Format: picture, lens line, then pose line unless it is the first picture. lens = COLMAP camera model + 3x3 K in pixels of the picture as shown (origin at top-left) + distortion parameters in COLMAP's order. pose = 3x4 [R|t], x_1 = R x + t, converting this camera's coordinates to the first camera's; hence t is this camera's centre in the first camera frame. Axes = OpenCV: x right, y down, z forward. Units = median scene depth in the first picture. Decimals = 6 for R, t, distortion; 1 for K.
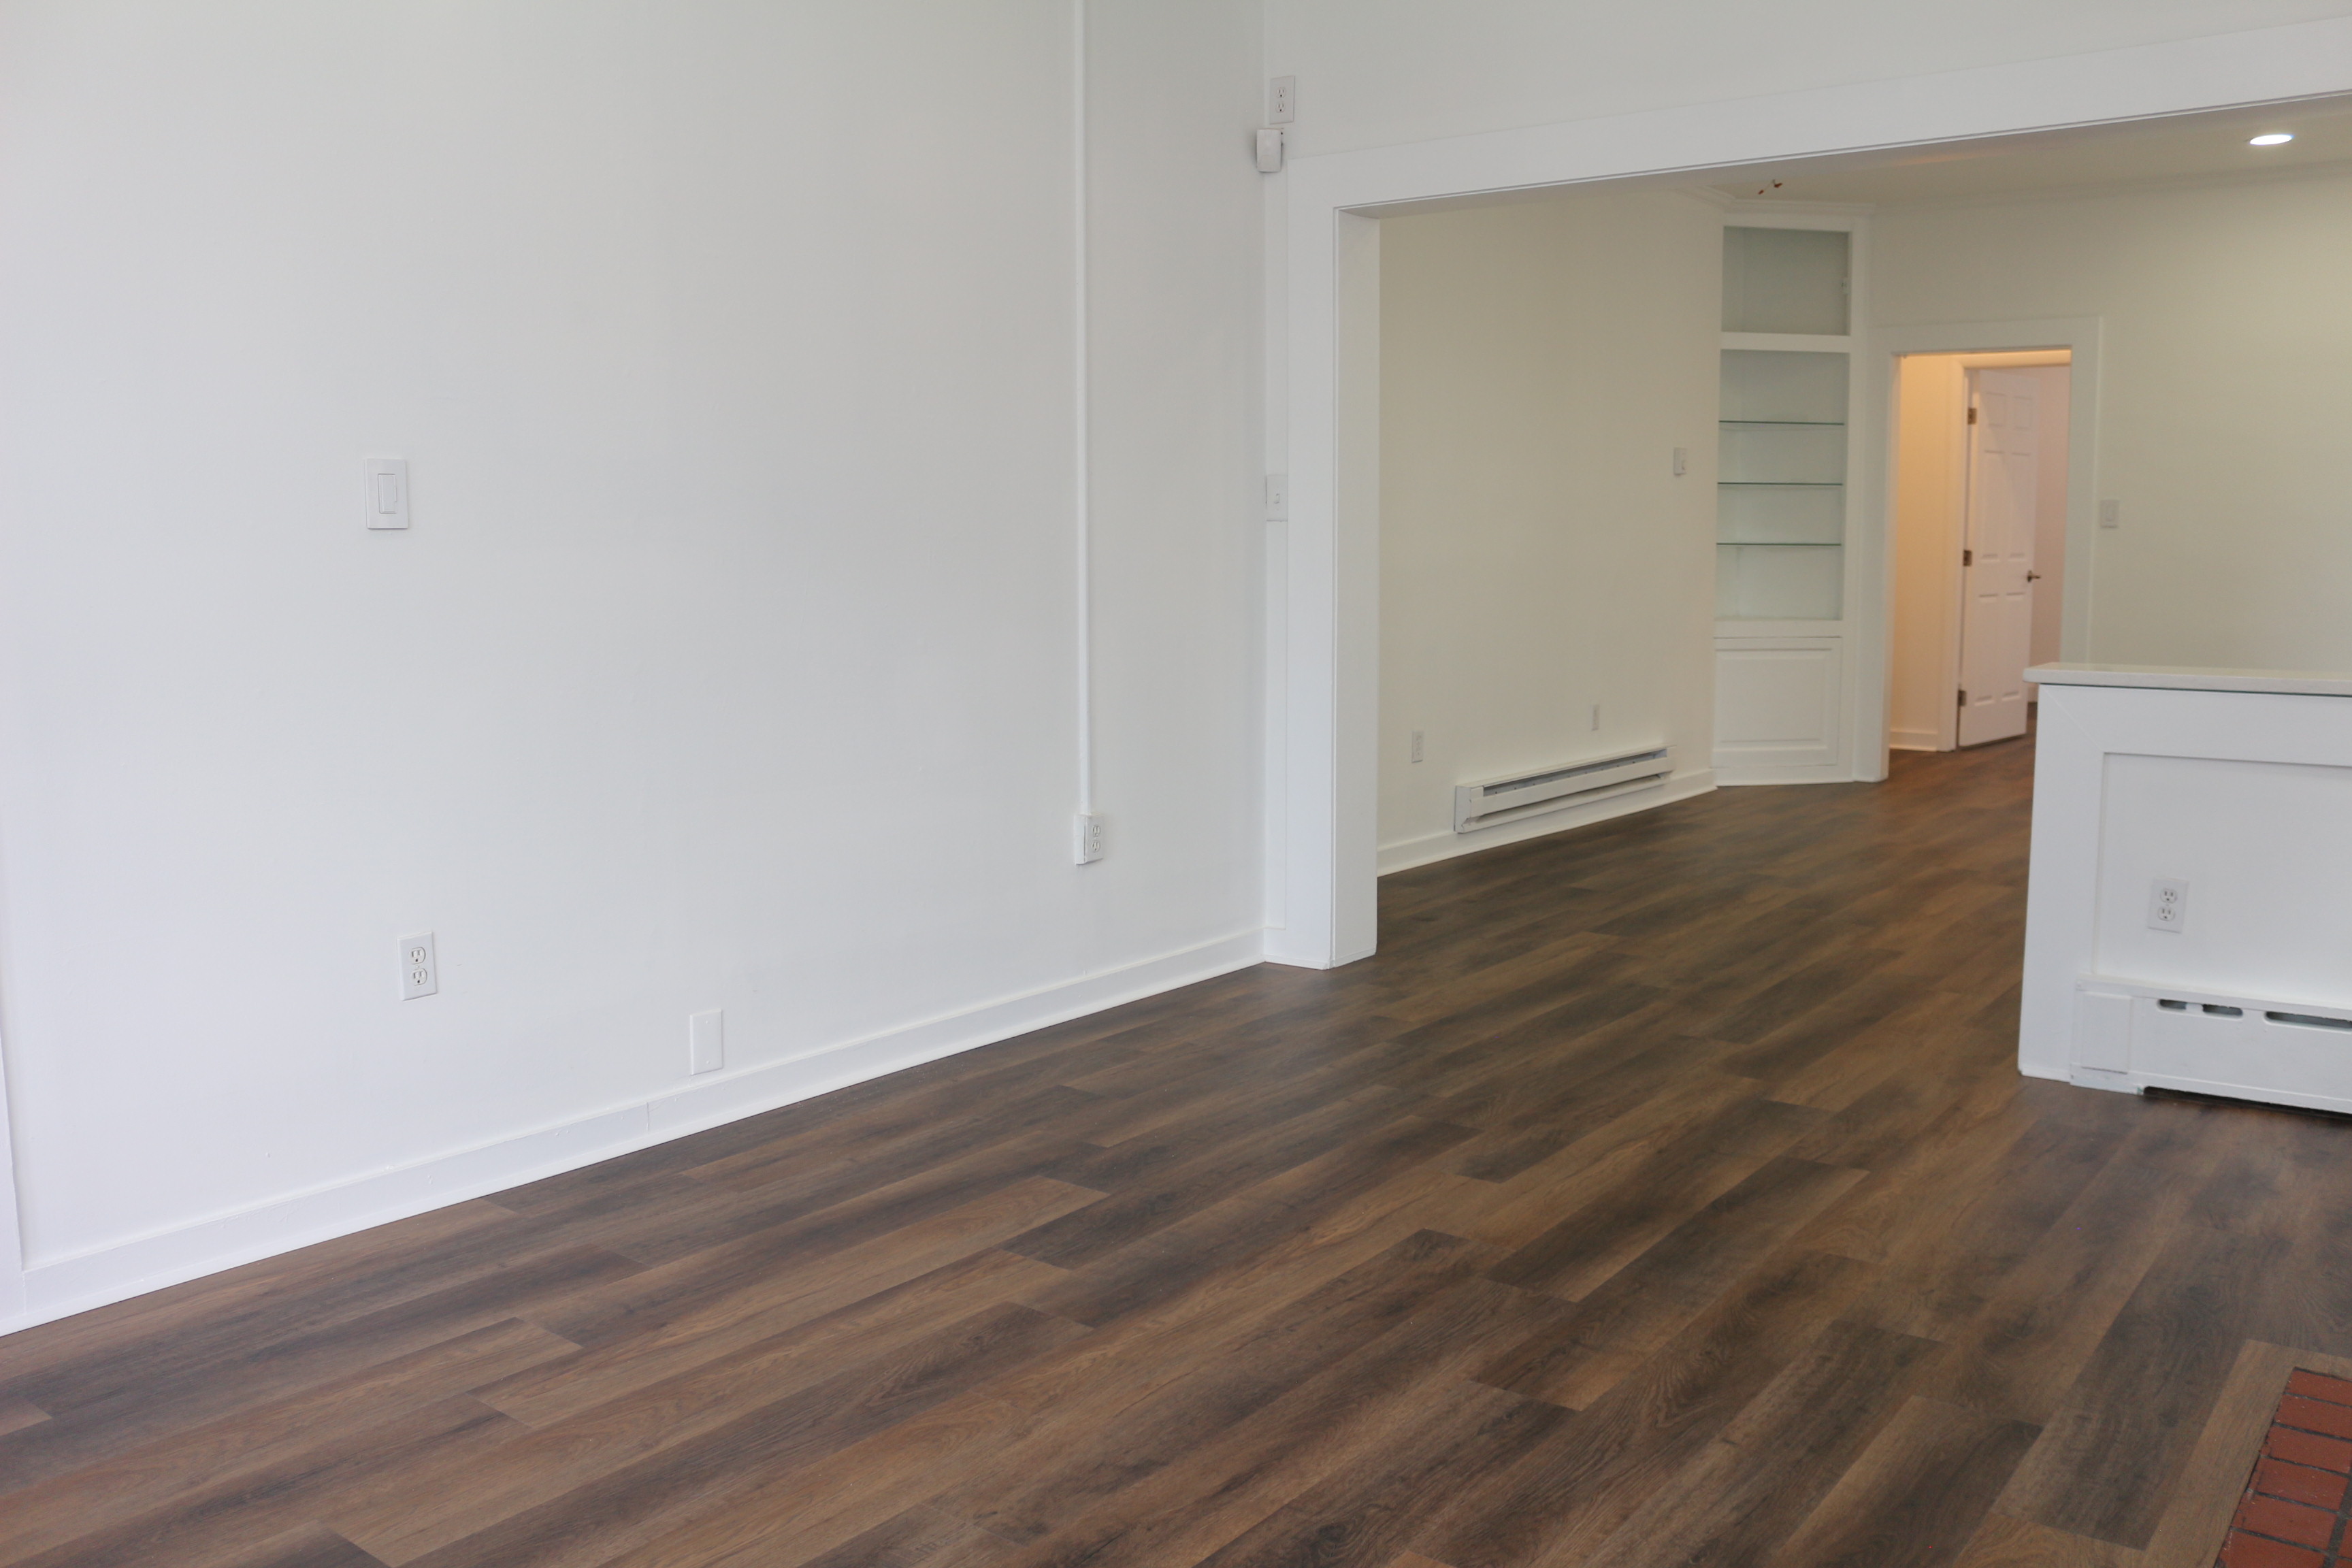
lens RADIAL K [[1938.2, 0, 1181.8], [0, 1938.2, 796.8], [0, 0, 1]] dist [-0.157174, 0.126366]
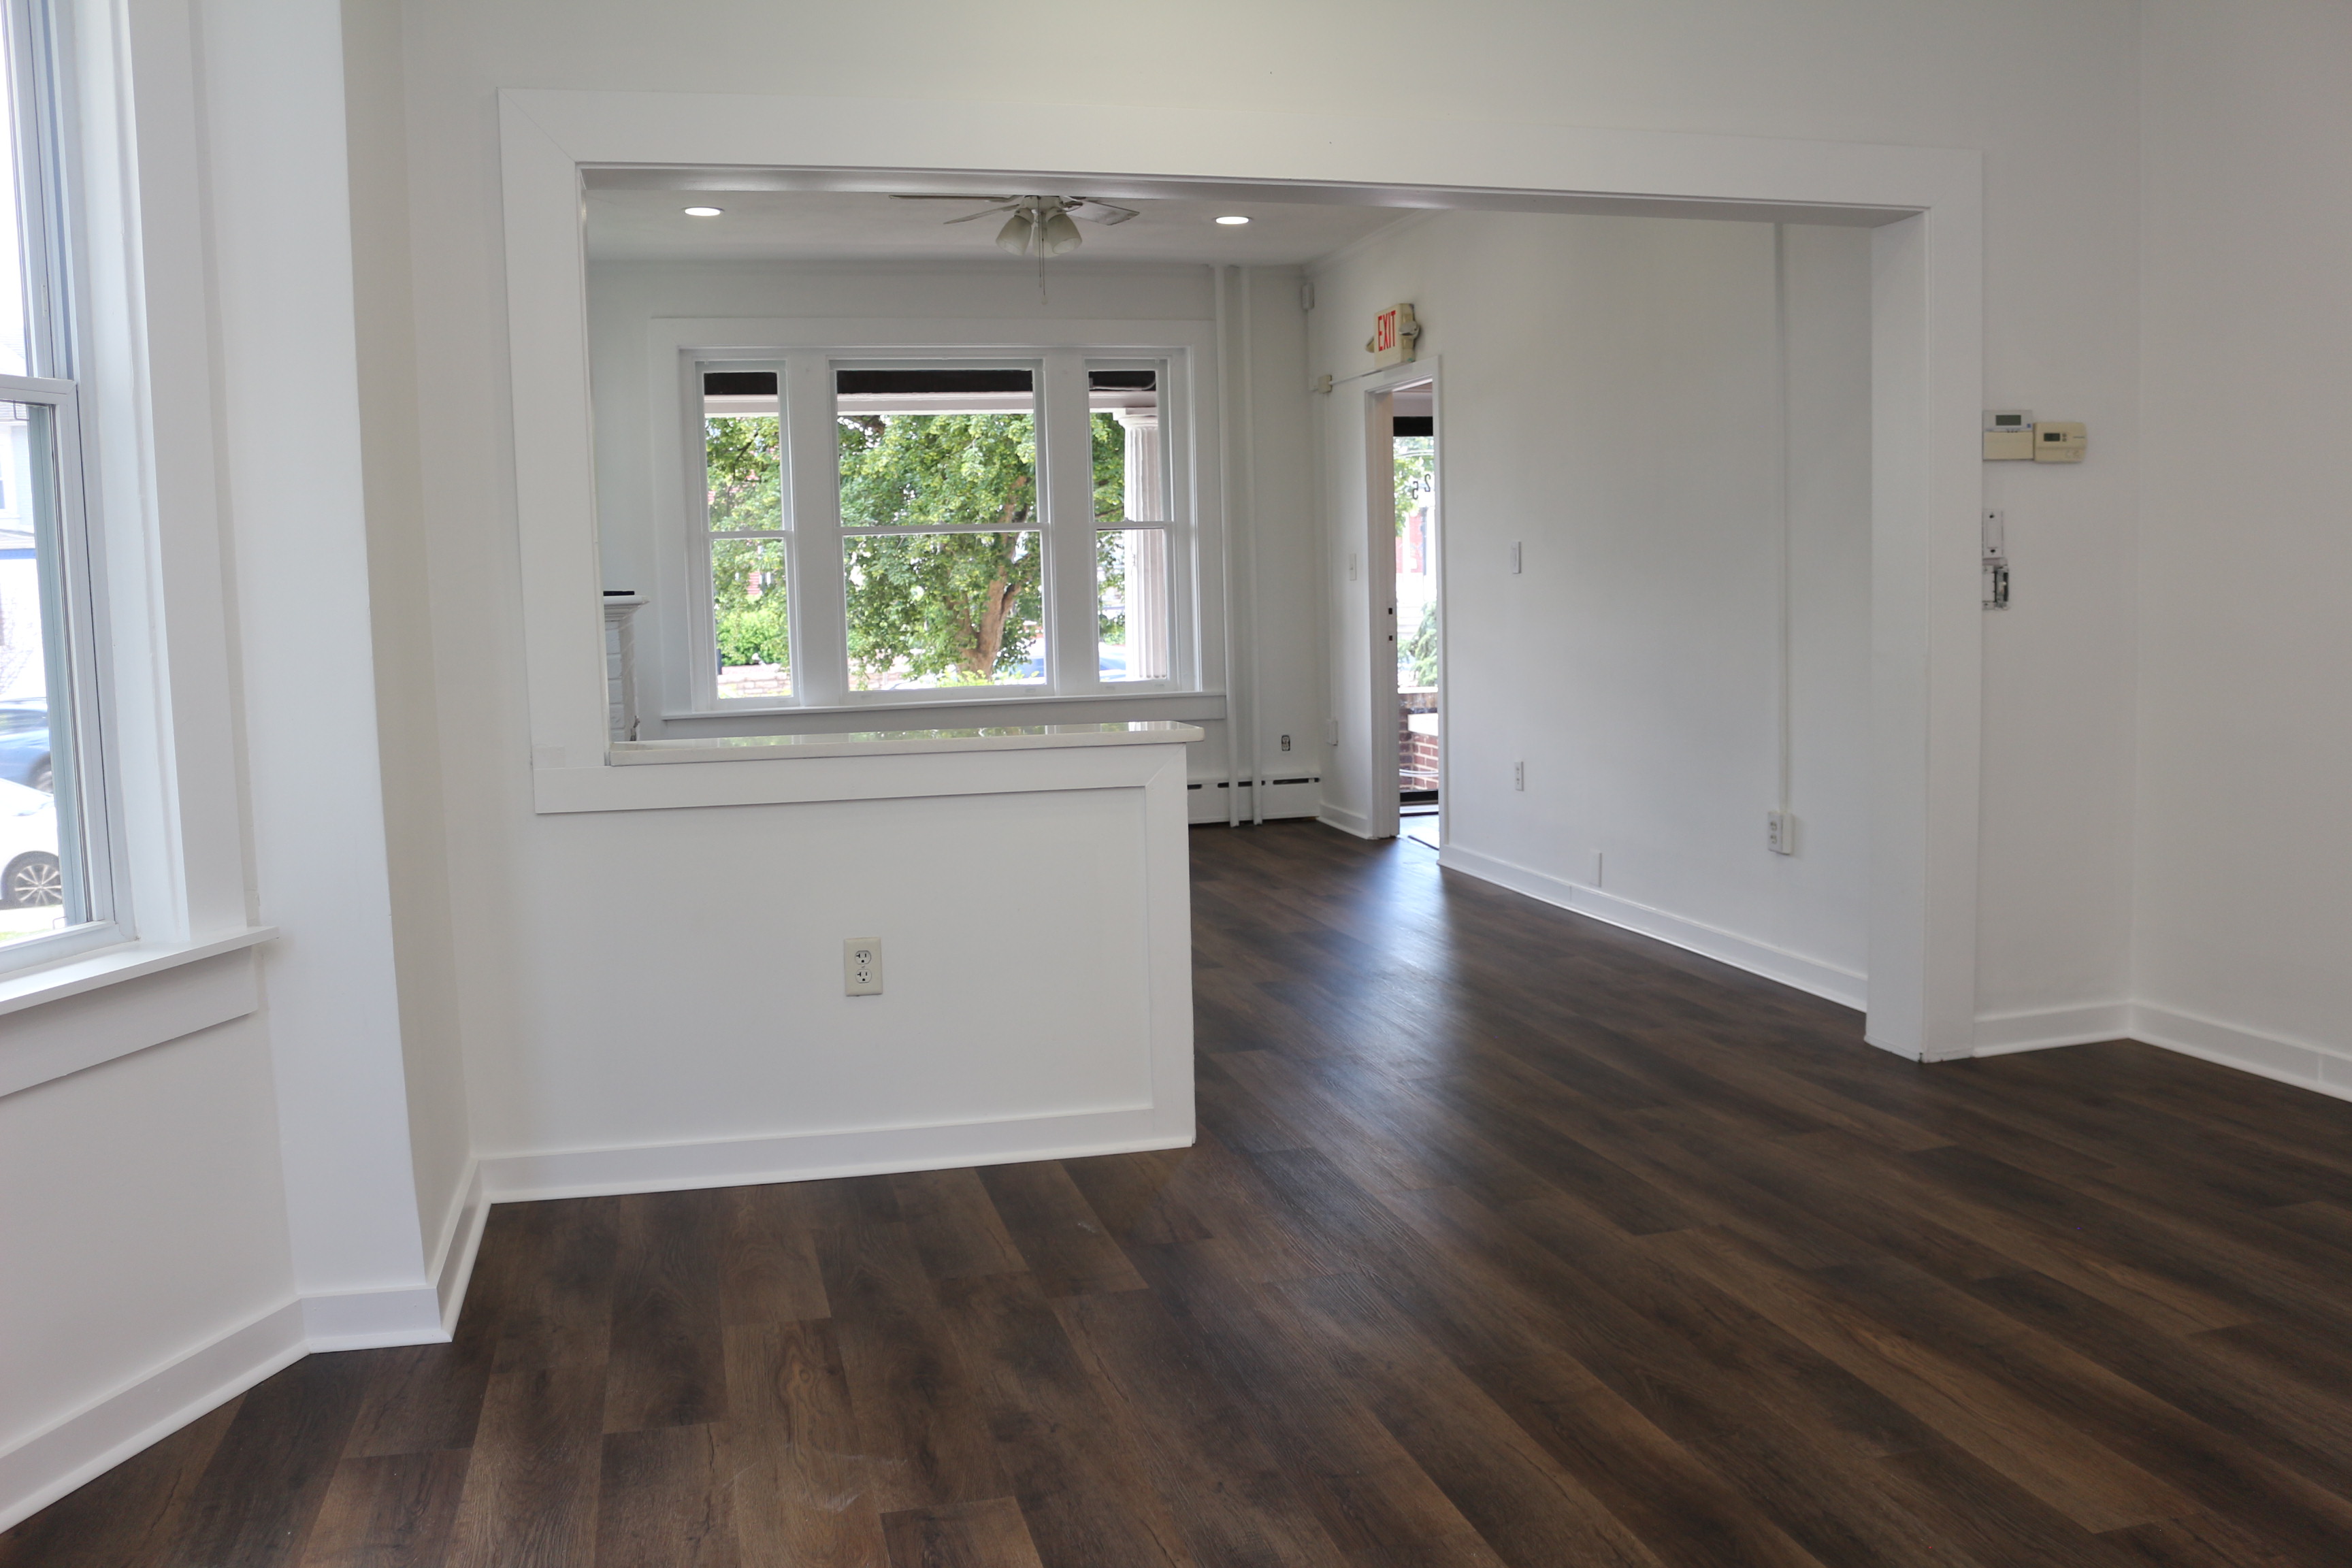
lens RADIAL K [[1938.2, 0, 1181.8], [0, 1938.2, 796.8], [0, 0, 1]] dist [-0.157174, 0.126366]
pose [[-0.607867, 0.108253, -0.786625, 1.440840], [-0.077226, 0.977907, 0.194253, -0.262335], [0.790274, 0.178828, -0.586078, 1.838893]]
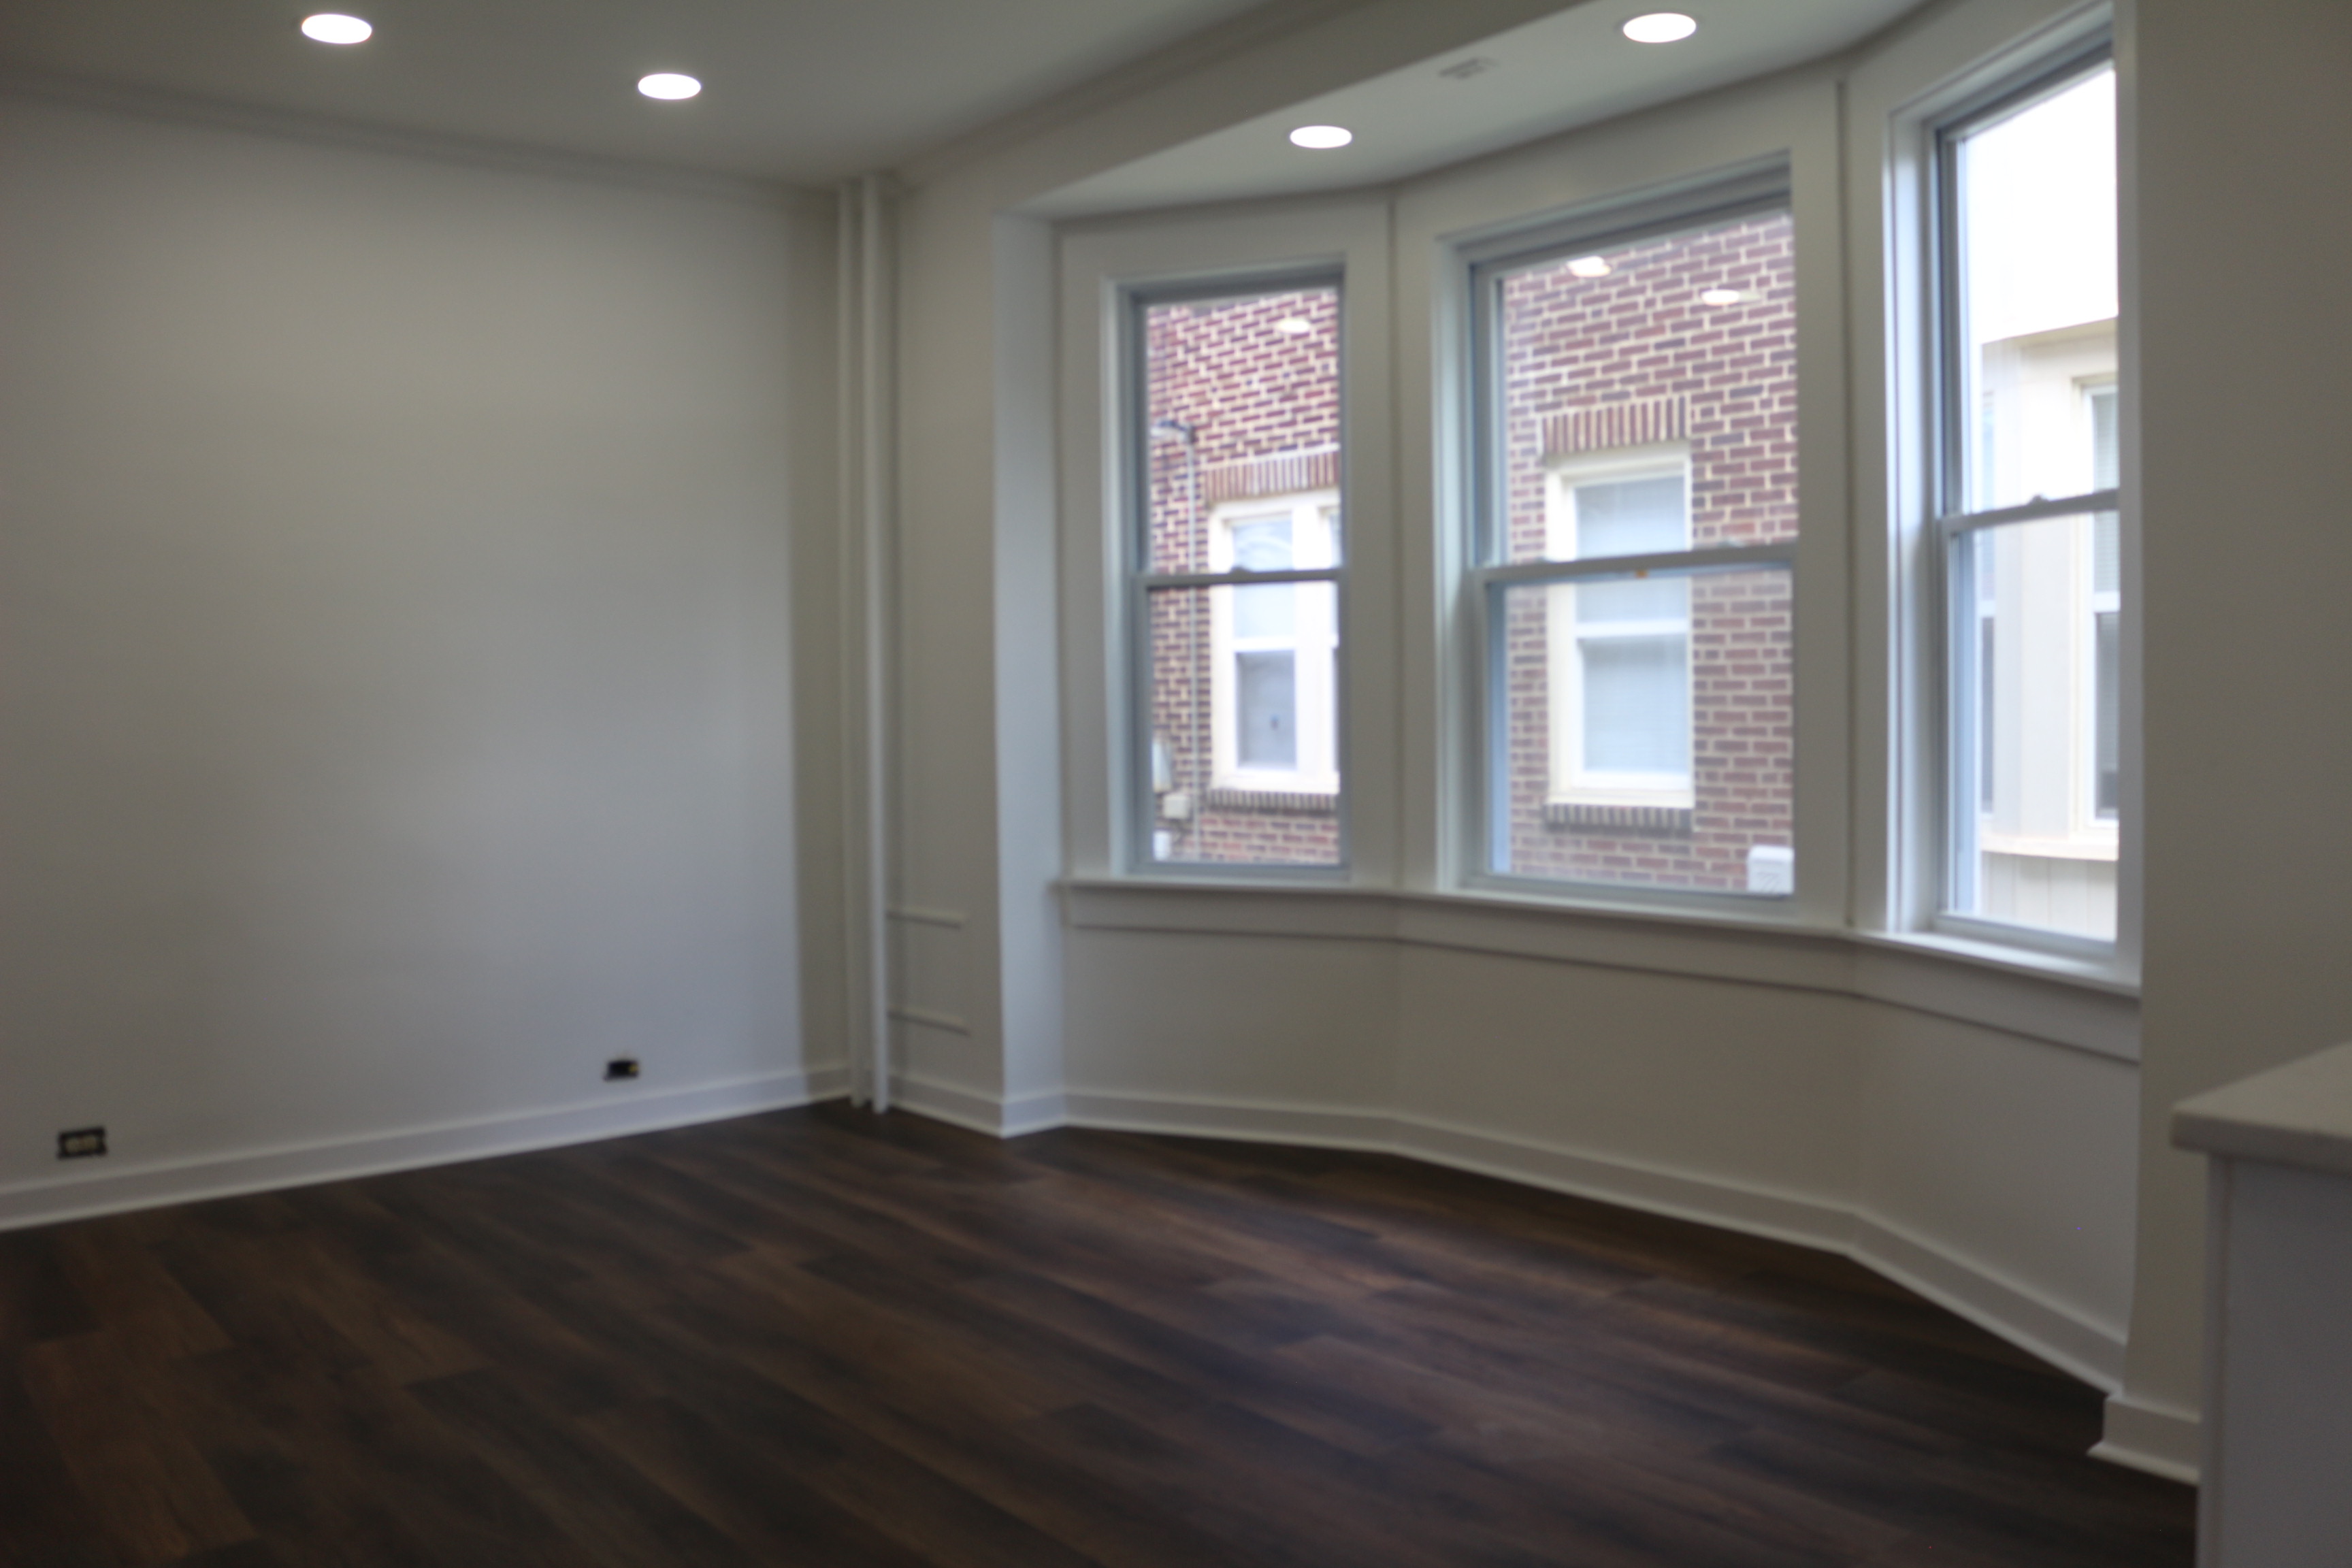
lens RADIAL K [[1938.2, 0, 1181.8], [0, 1938.2, 796.8], [0, 0, 1]] dist [-0.157174, 0.126366]
pose [[0.226276, -0.042307, 0.973144, 0.156103], [0.143874, 0.989550, 0.009566, -0.175340], [-0.963379, 0.137845, 0.229998, 1.280199]]
